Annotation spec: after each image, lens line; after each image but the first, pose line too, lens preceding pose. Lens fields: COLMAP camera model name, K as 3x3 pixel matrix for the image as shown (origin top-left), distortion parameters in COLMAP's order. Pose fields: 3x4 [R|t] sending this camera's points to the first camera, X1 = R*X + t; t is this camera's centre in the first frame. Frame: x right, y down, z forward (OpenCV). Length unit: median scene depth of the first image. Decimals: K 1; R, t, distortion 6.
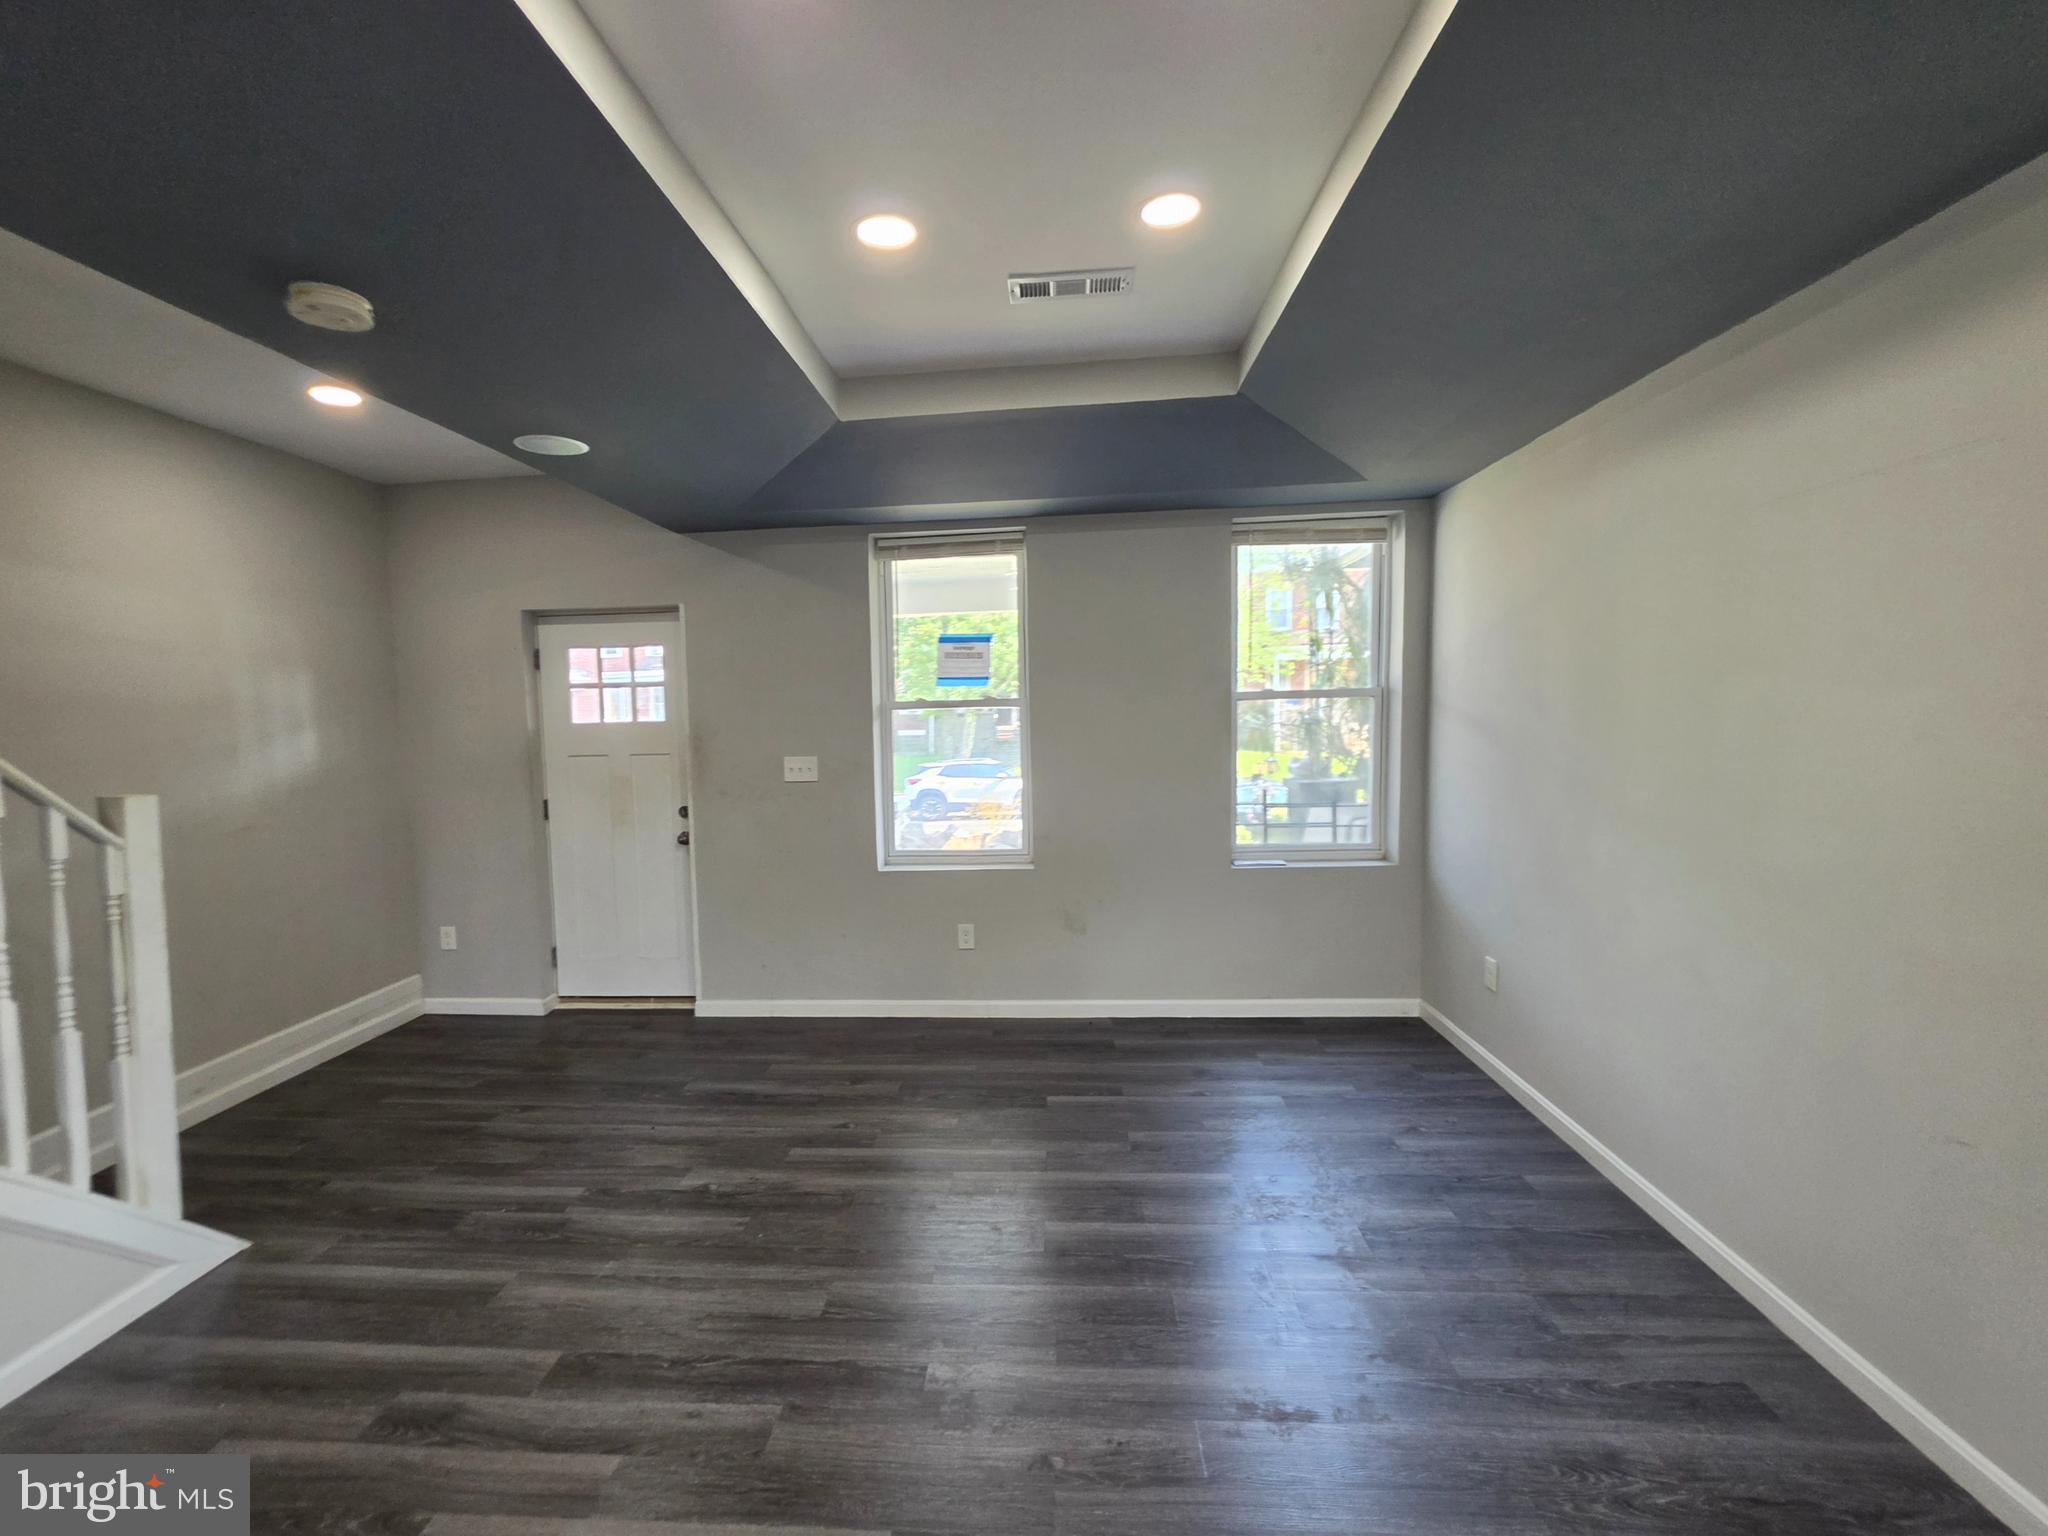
lens RADIAL K [[887.3, 0, 991.9], [0, 887.3, 779.3], [0, 0, 1]] dist [-0.008847, 0.000146]
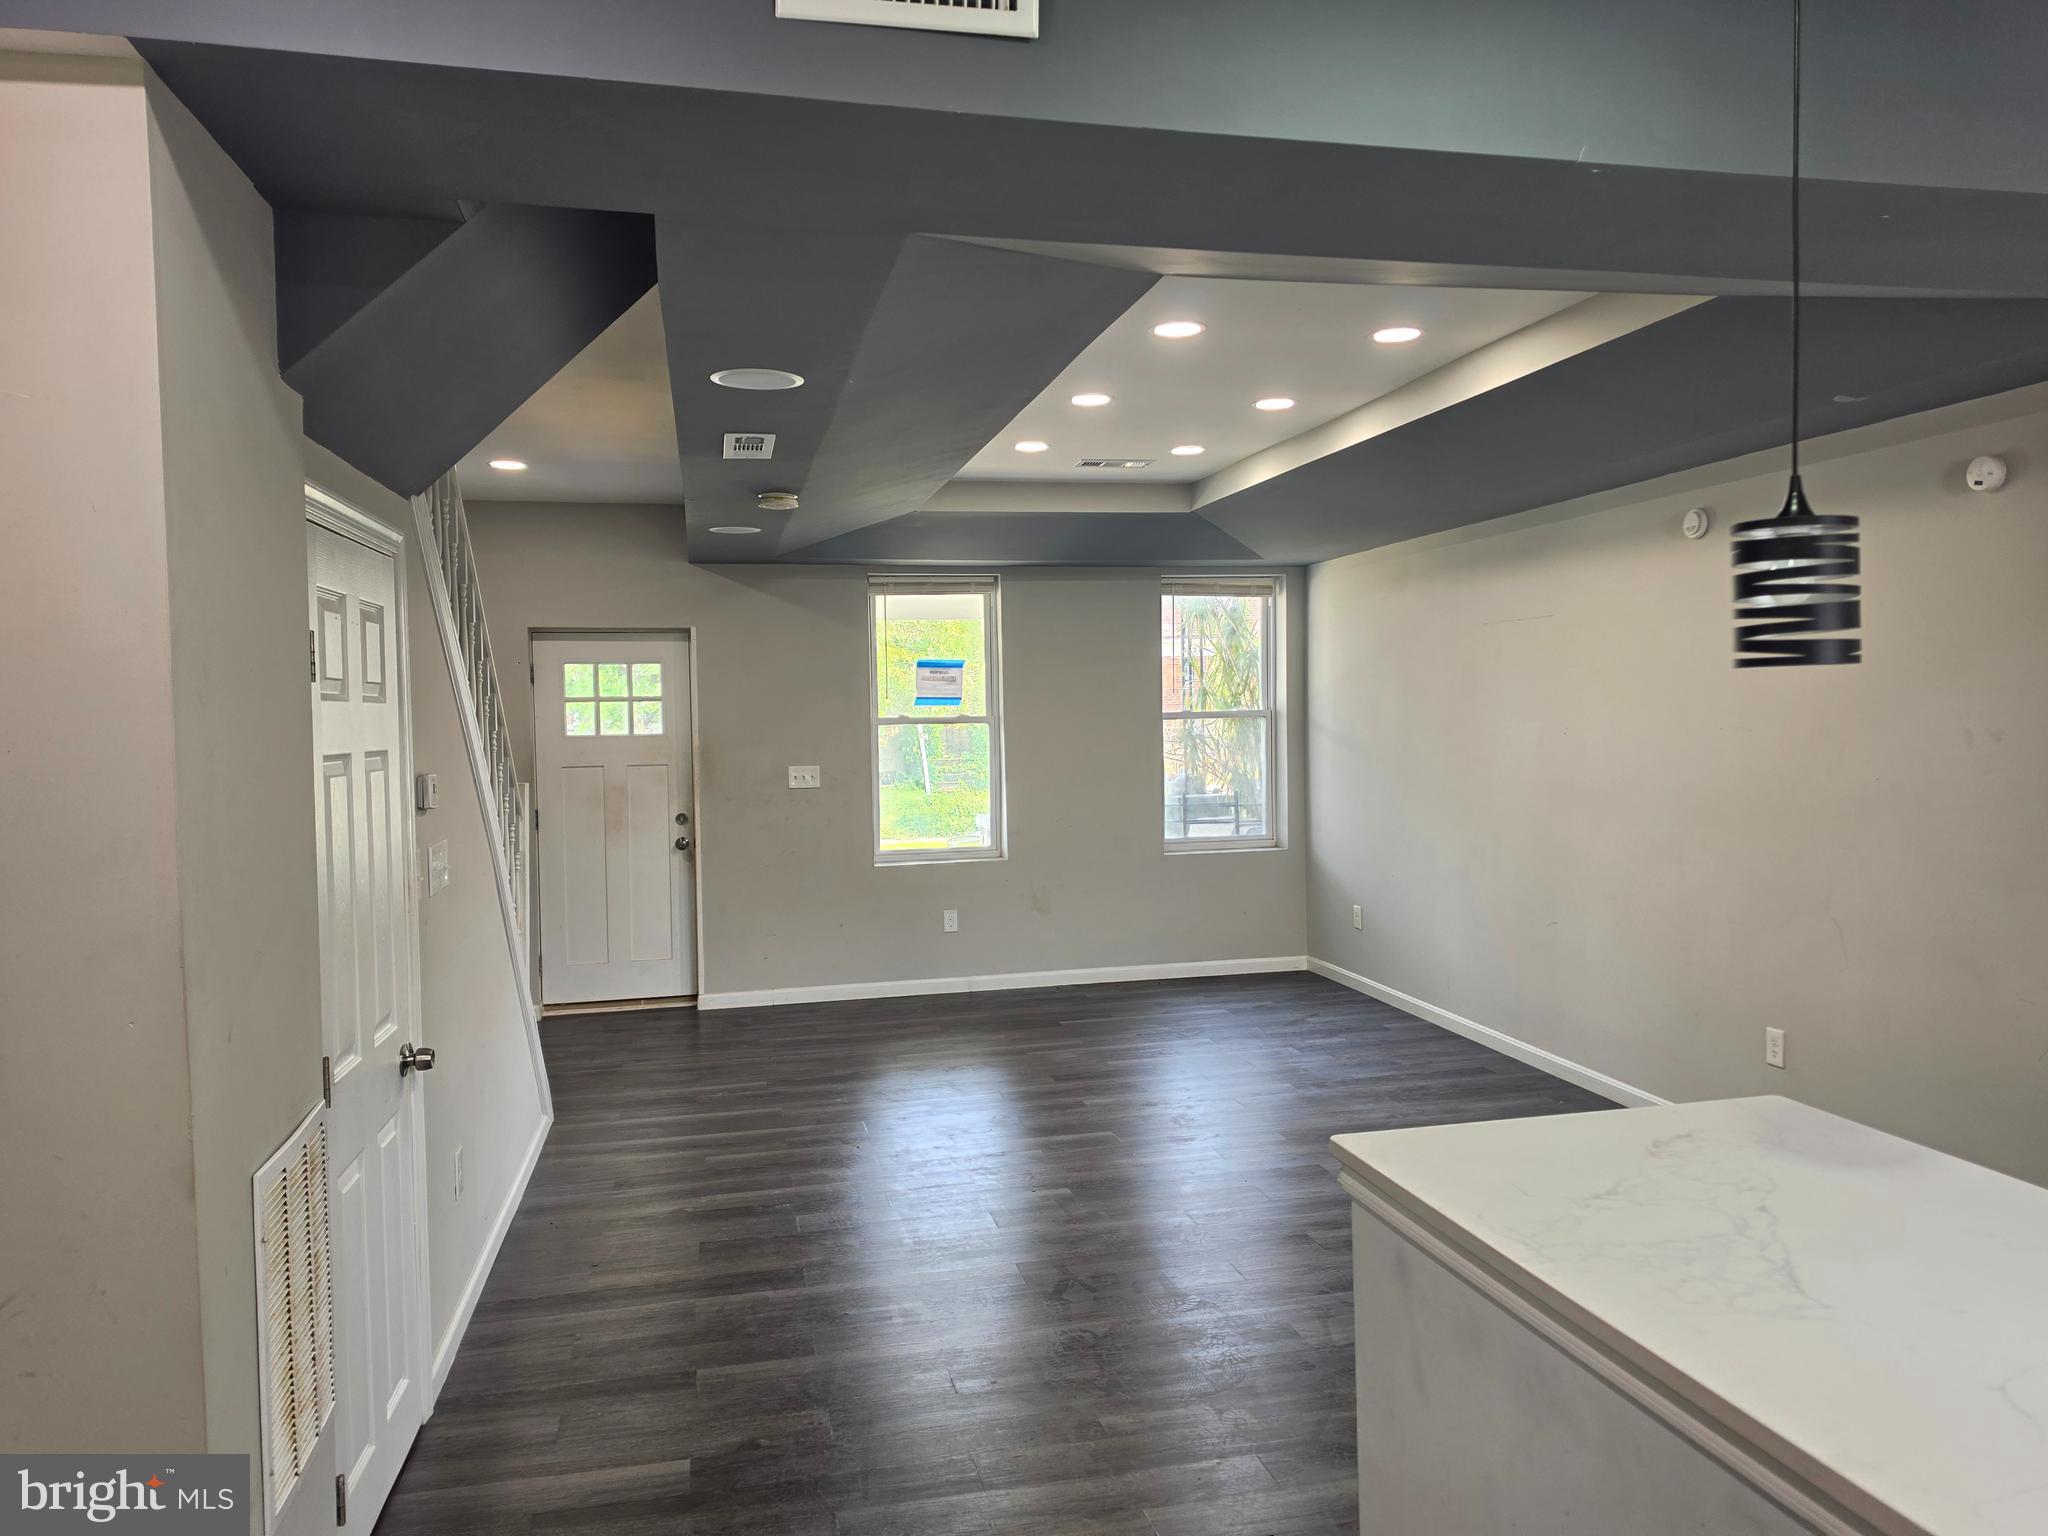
lens RADIAL K [[1413.4, 0, 1043.9], [0, 1413.4, 781.8], [0, 0, 1]] dist [0.098104, -0.114916]
pose [[0.951408, -0.005093, 0.307890, -0.484823], [0.016396, 0.999283, -0.034135, 0.060427], [-0.307495, 0.037525, 0.950810, -0.805013]]
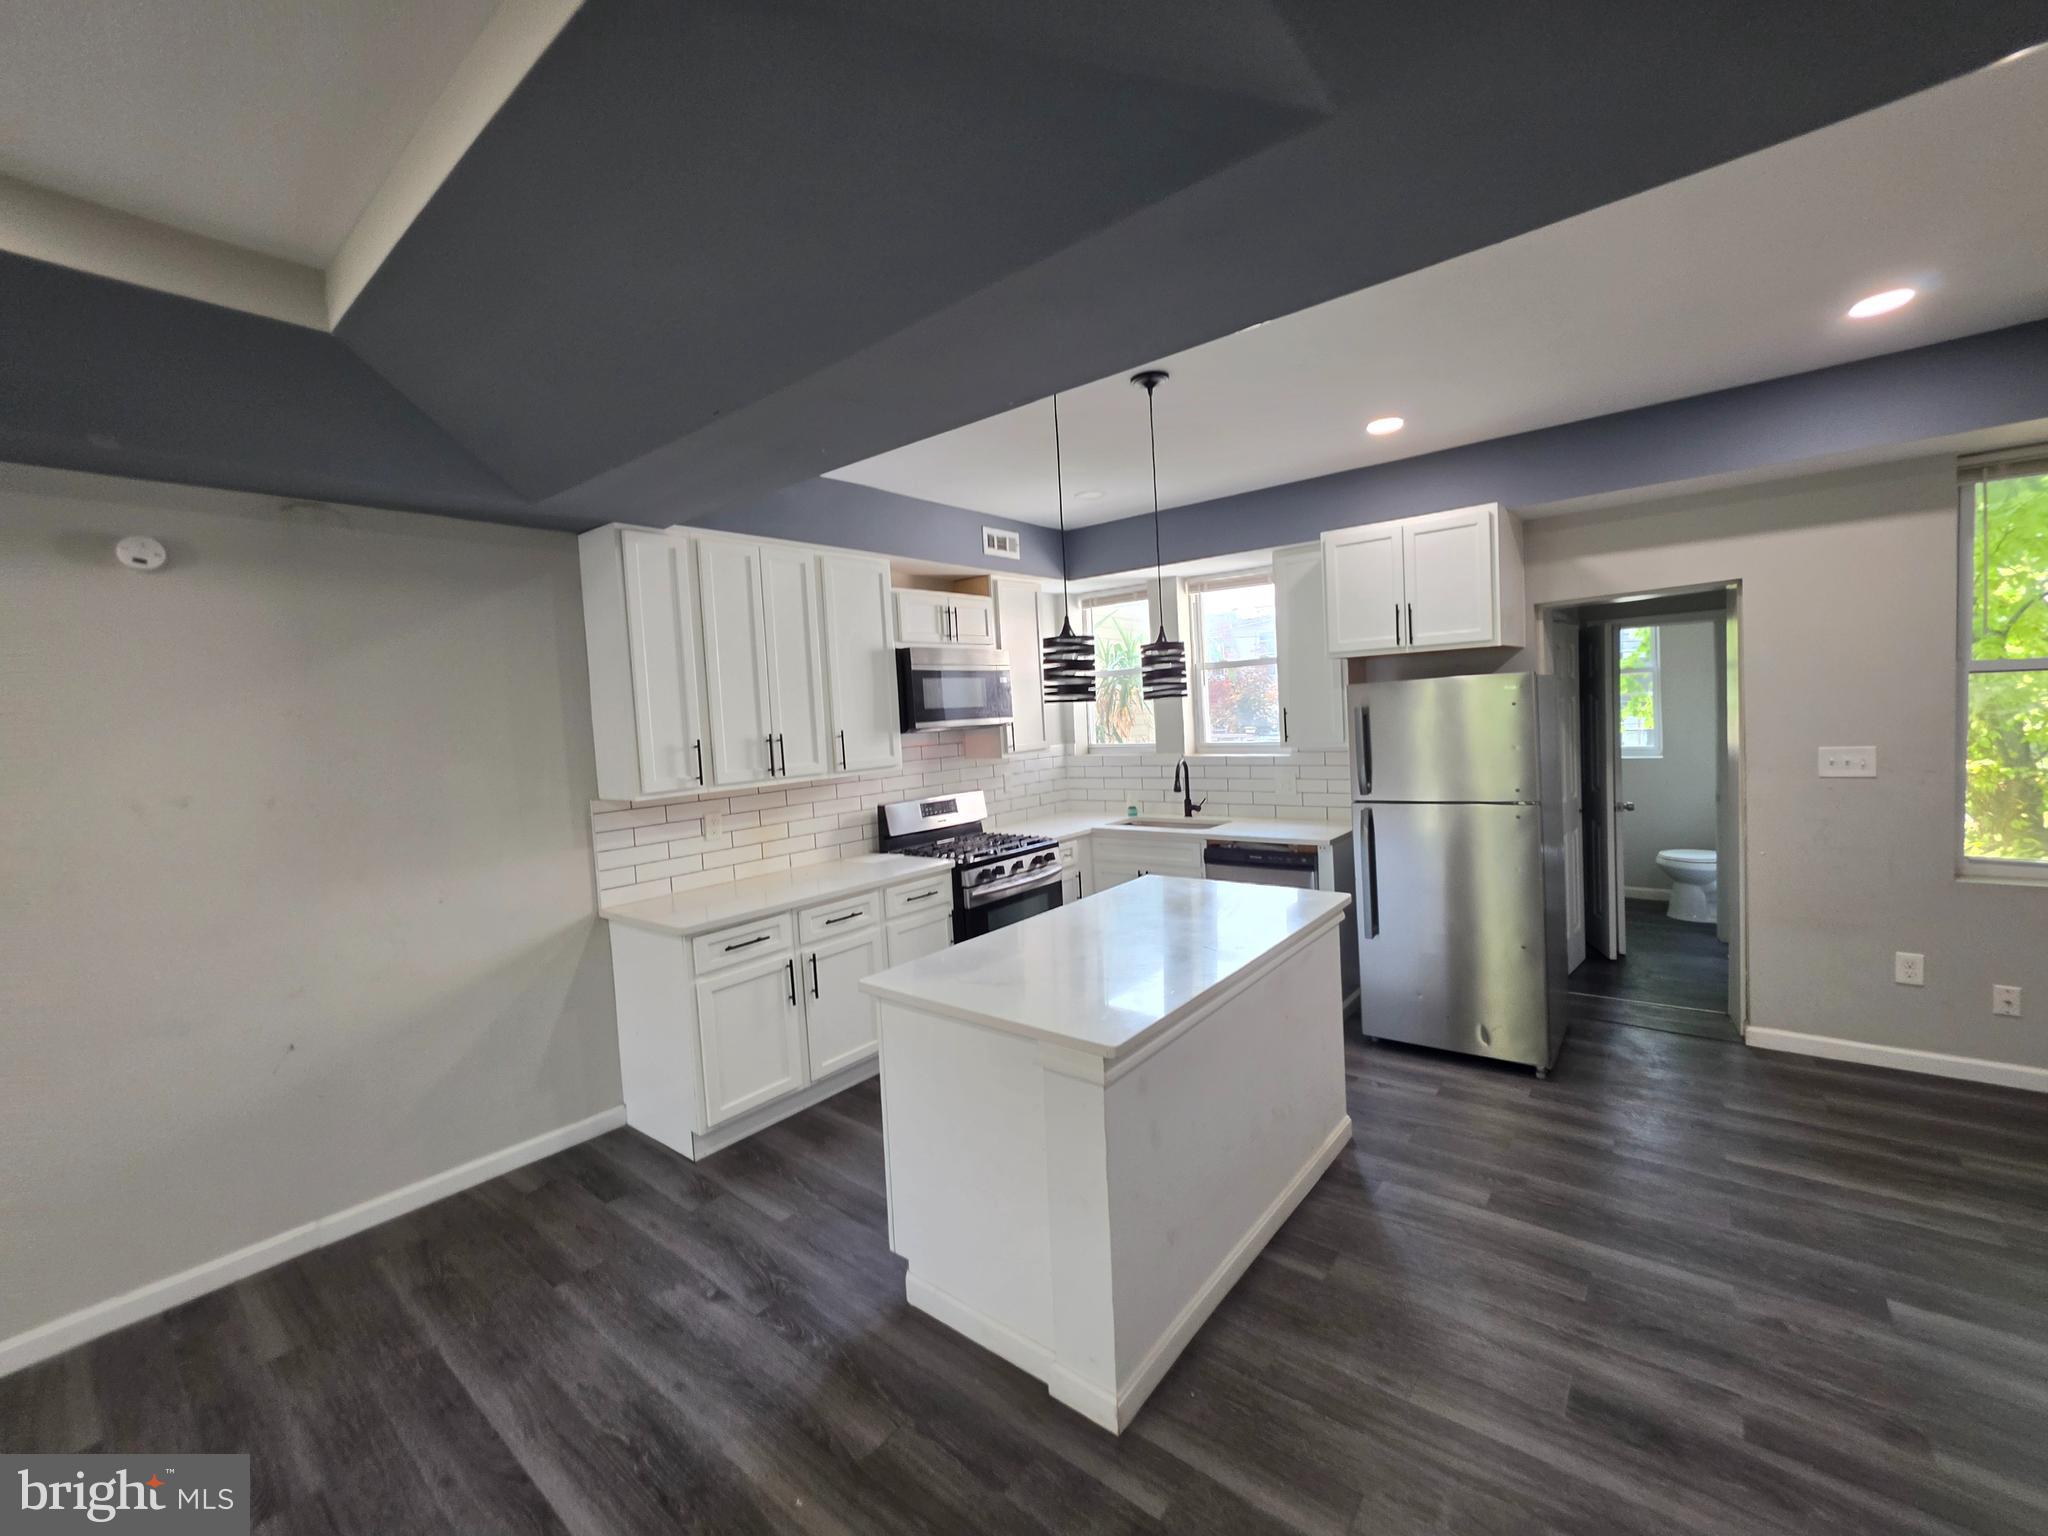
lens RADIAL K [[834.3, 0, 1035.3], [0, 834.3, 756.5], [0, 0, 1]] dist [-0.001334, -0.000030]
pose [[-0.825252, 0.038661, 0.563440, -0.424557], [0.117506, 0.987575, 0.104345, -0.012106], [-0.552405, 0.152319, -0.819541, 0.021991]]
